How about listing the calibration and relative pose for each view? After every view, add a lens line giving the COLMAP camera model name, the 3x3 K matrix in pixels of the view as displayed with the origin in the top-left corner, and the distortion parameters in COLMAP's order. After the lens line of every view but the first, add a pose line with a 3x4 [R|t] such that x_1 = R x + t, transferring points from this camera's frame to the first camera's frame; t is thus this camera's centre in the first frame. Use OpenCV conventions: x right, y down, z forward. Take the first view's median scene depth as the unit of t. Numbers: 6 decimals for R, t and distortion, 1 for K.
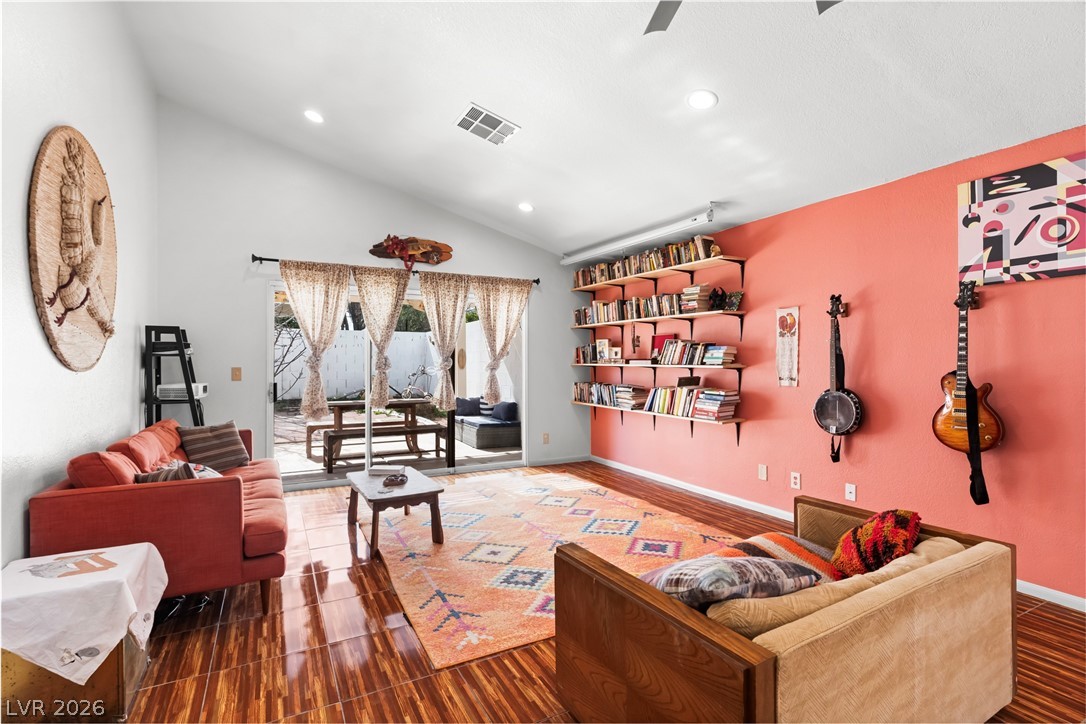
lens RADIAL K [[514.4, 0, 545.7], [0, 514.4, 362.8], [0, 0, 1]] dist [-0.000114, -0.000114]
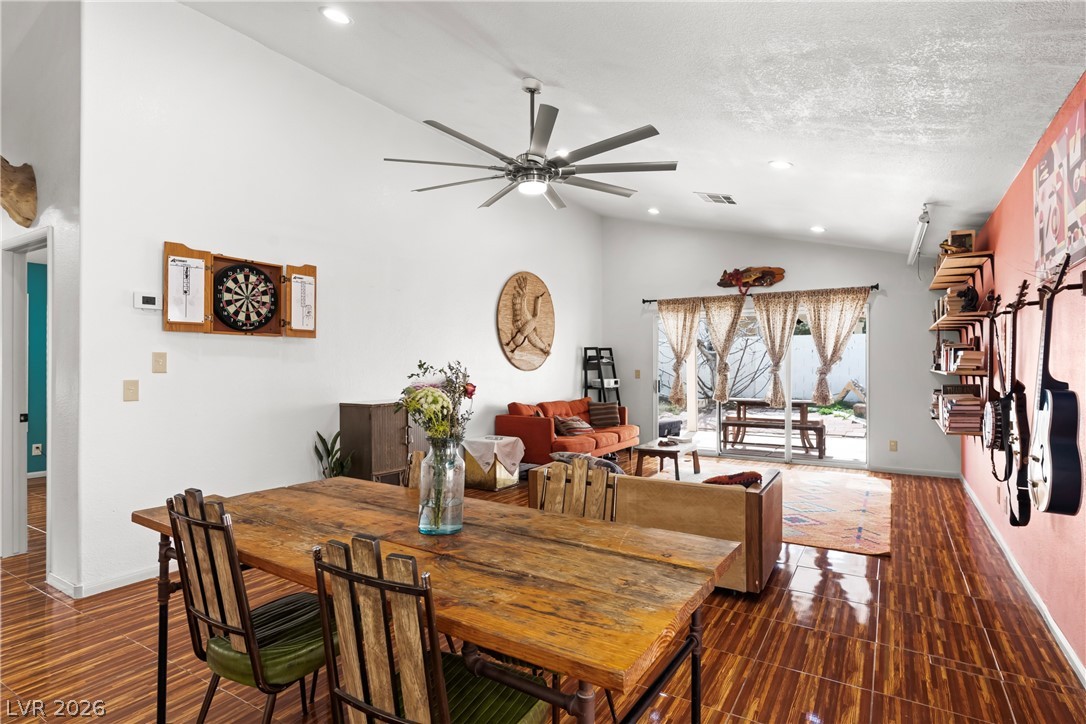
lens RADIAL K [[559.8, 0, 546.8], [0, 559.8, 363.1], [0, 0, 1]] dist [-0.004071, 0.000205]
pose [[0.505963, -0.002026, -0.862553, 0.750039], [-0.001195, 0.999995, -0.003050, -0.006610], [0.862554, 0.002574, 0.505958, -0.129092]]
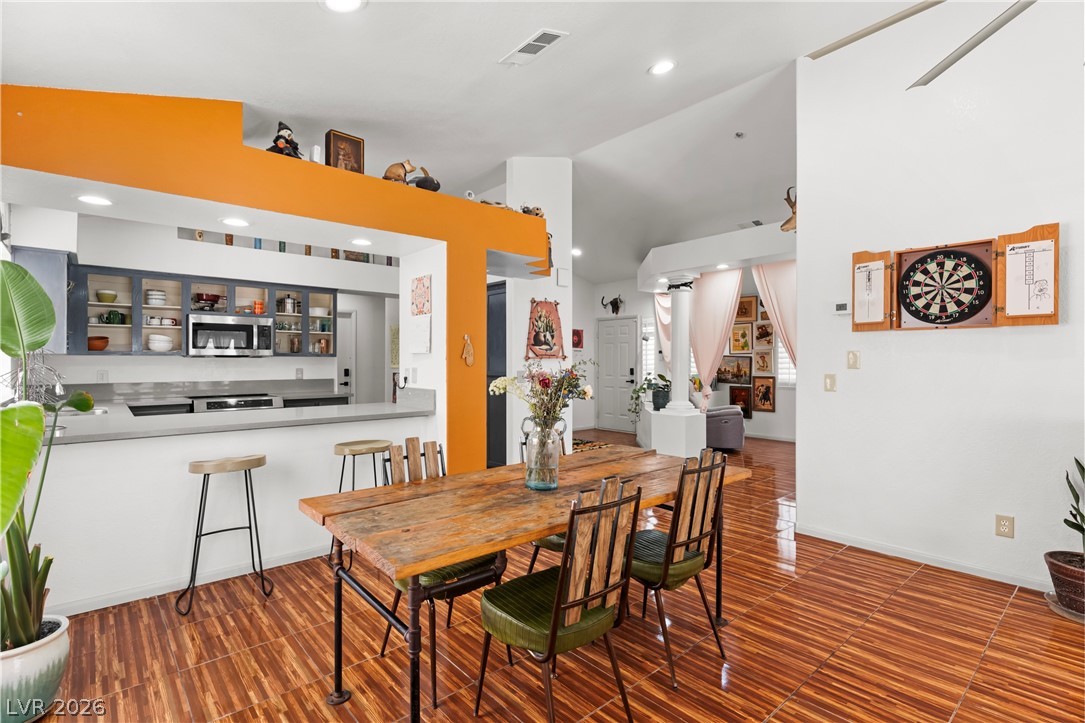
lens RADIAL K [[520.9, 0, 542.5], [0, 520.9, 361.5], [0, 0, 1]] dist [-0.004207, -0.000403]
pose [[-0.974234, -0.000955, -0.225538, 0.503684], [-0.001171, 0.999999, 0.000827, -0.006512], [0.225537, 0.001070, -0.974234, 0.425224]]
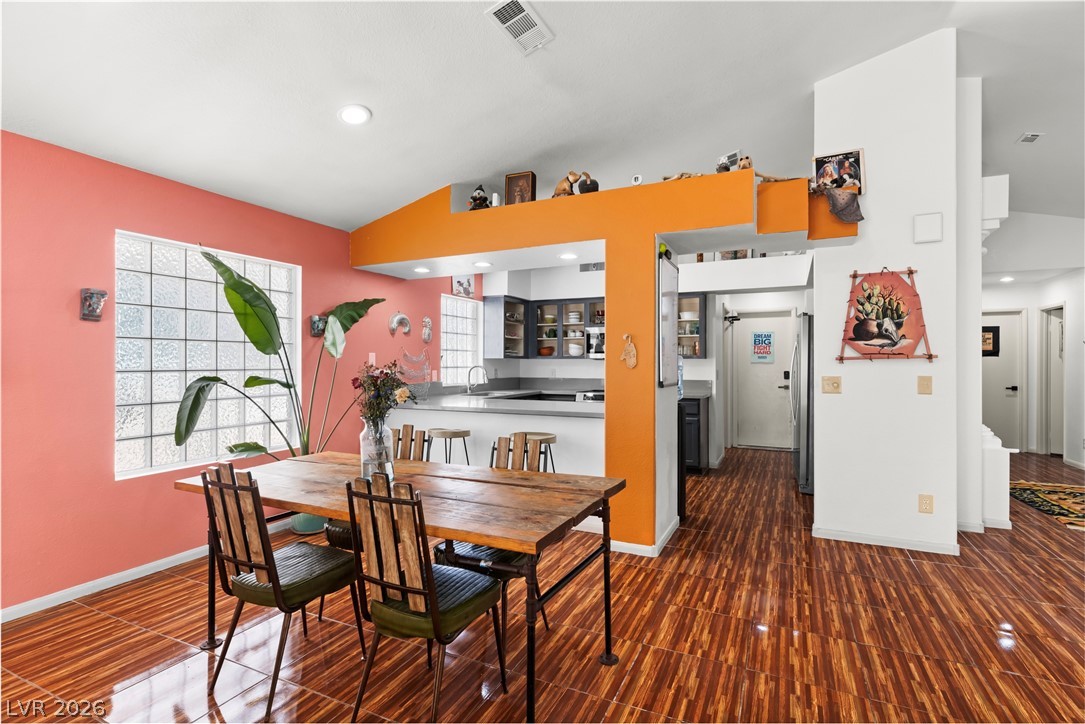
lens RADIAL K [[513.9, 0, 545.2], [0, 513.9, 362.8], [0, 0, 1]] dist [-0.000114, -0.000114]
pose [[-0.595871, -0.001007, 0.803079, -0.065433], [0.000182, 0.999999, 0.001389, -0.007531], [-0.803080, 0.000974, -0.595871, 0.151430]]
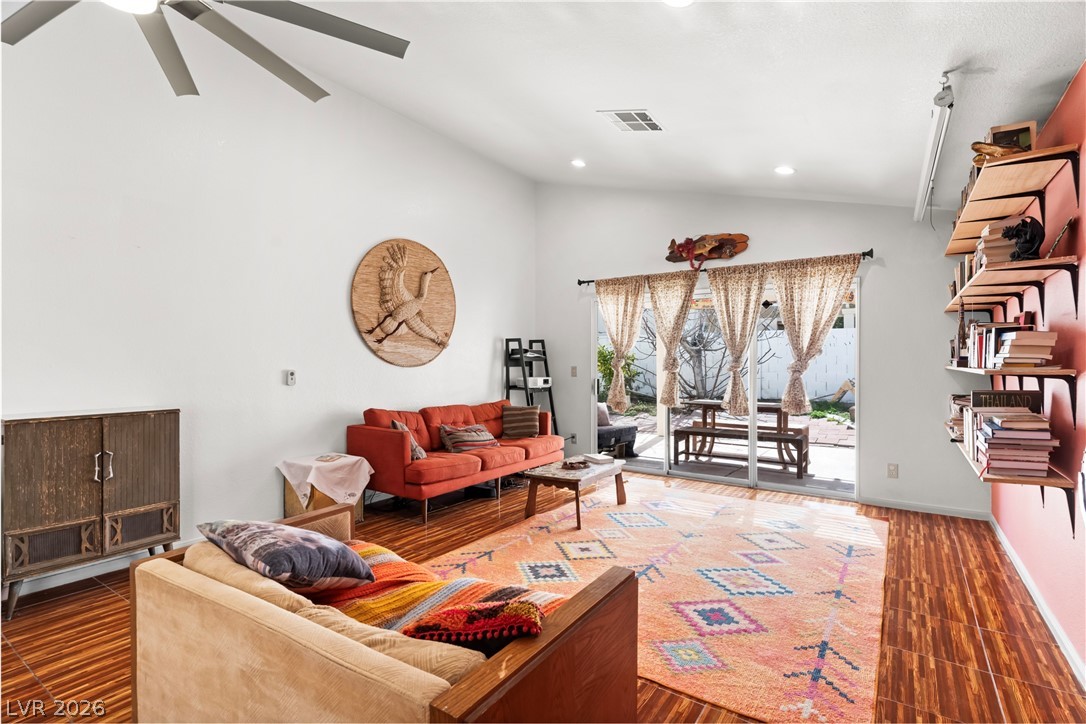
lens RADIAL K [[514.4, 0, 545.7], [0, 514.4, 362.8], [0, 0, 1]] dist [-0.000114, -0.000114]
pose [[0.463086, 0.002050, -0.886311, 0.528441], [-0.003369, 0.999994, 0.000553, -0.000906], [0.886307, 0.002730, 0.463091, 0.314571]]
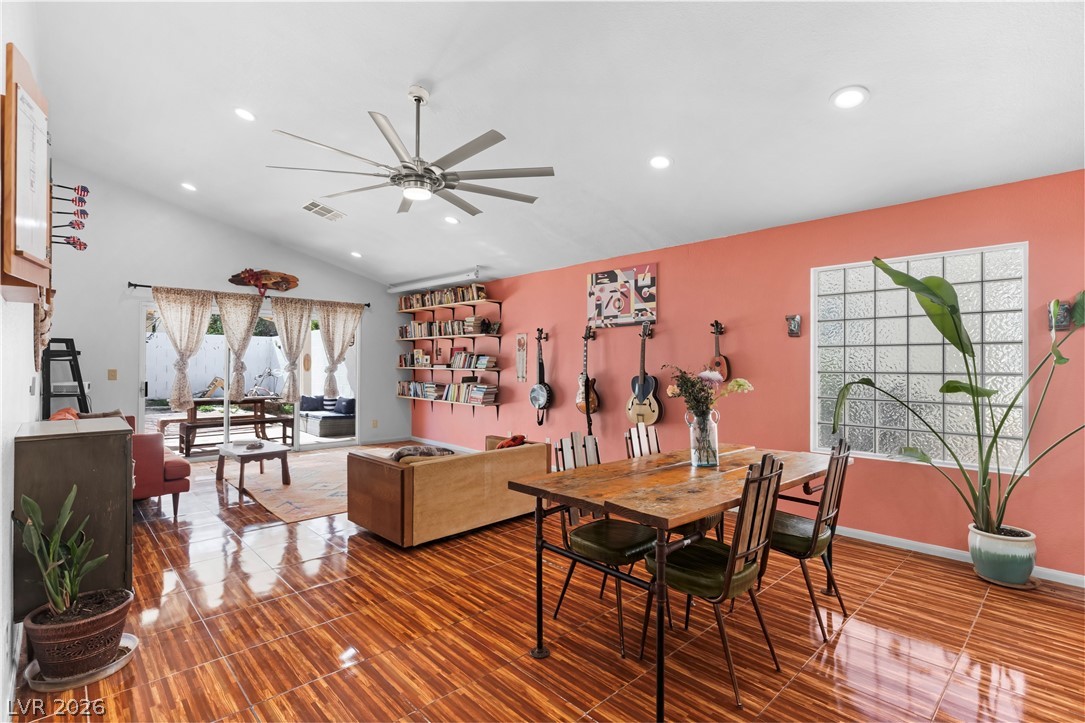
lens RADIAL K [[513.9, 0, 545.2], [0, 513.9, 362.3], [0, 0, 1]] dist [-0.000114, -0.000114]
pose [[0.964556, 0.005489, 0.263823, 0.093130], [-0.003911, 0.999971, -0.006505, -0.004993], [-0.263851, 0.005242, 0.964549, -0.496201]]
